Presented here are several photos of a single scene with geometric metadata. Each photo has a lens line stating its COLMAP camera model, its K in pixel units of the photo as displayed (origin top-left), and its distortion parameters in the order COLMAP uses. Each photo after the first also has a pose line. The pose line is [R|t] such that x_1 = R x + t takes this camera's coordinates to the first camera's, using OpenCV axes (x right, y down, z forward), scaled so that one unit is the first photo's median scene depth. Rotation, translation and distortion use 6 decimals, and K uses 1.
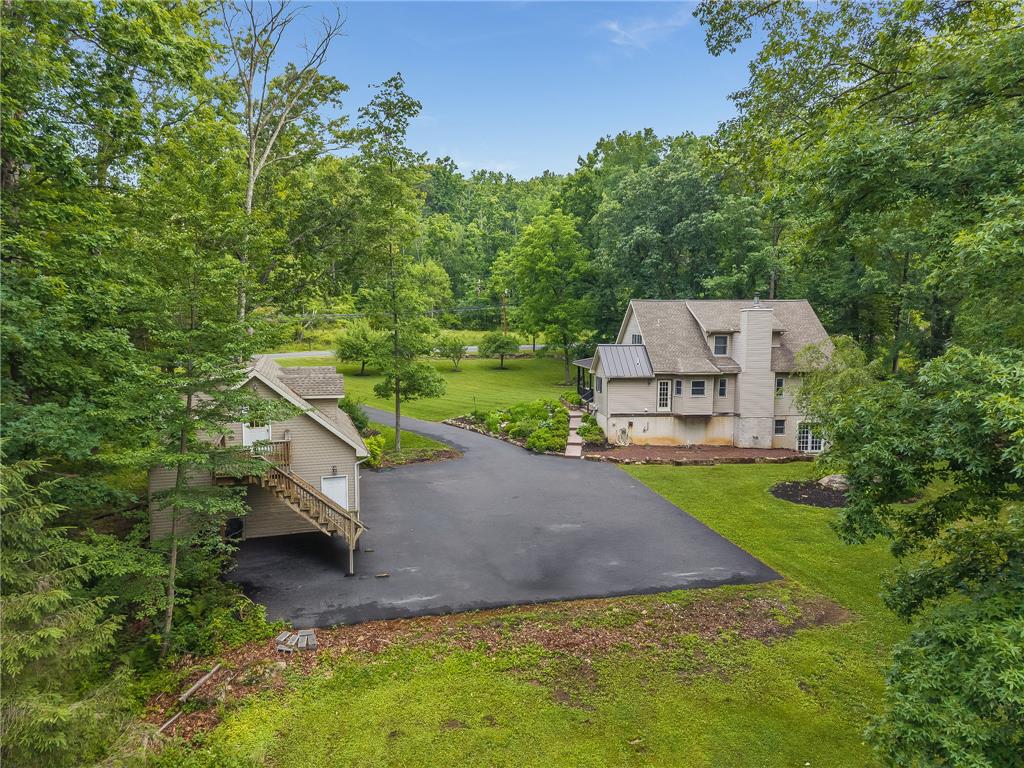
lens RADIAL K [[708.2, 0, 508.9], [0, 708.2, 383.6], [0, 0, 1]] dist [0.050169, -0.016802]
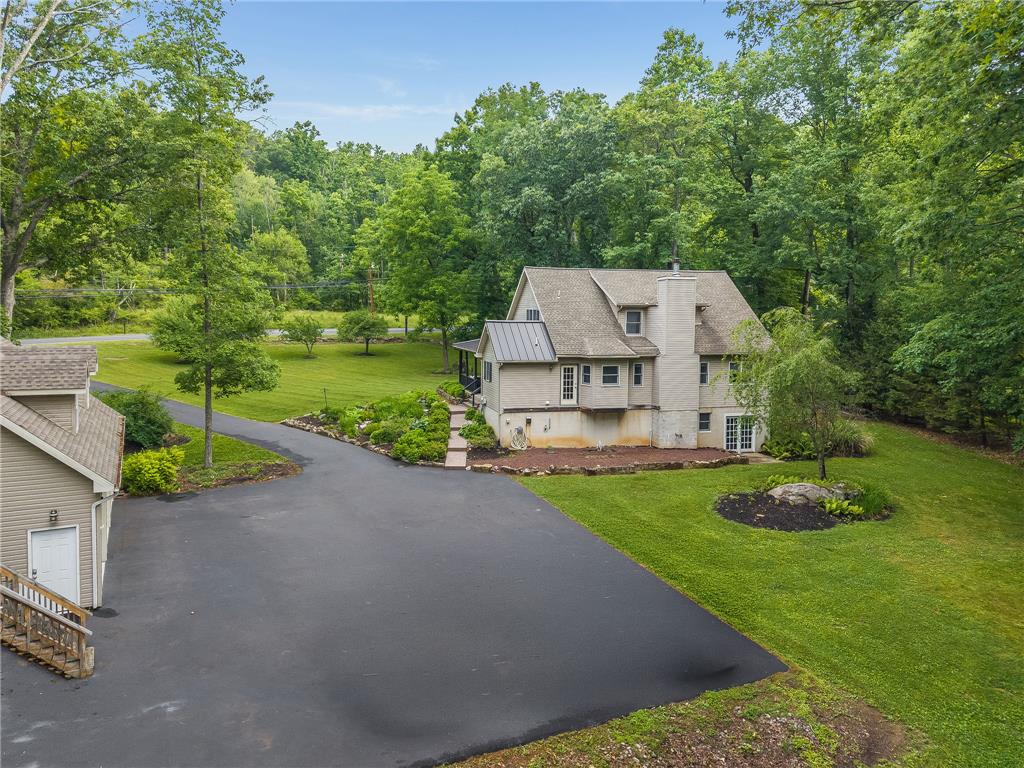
lens RADIAL K [[708.2, 0, 508.3], [0, 708.2, 366.4], [0, 0, 1]] dist [0.050169, -0.016802]
pose [[0.984826, -0.004984, 0.173474, 0.013576], [0.006823, 0.999927, -0.010004, 0.003503], [-0.173411, 0.011036, 0.984788, 0.214305]]
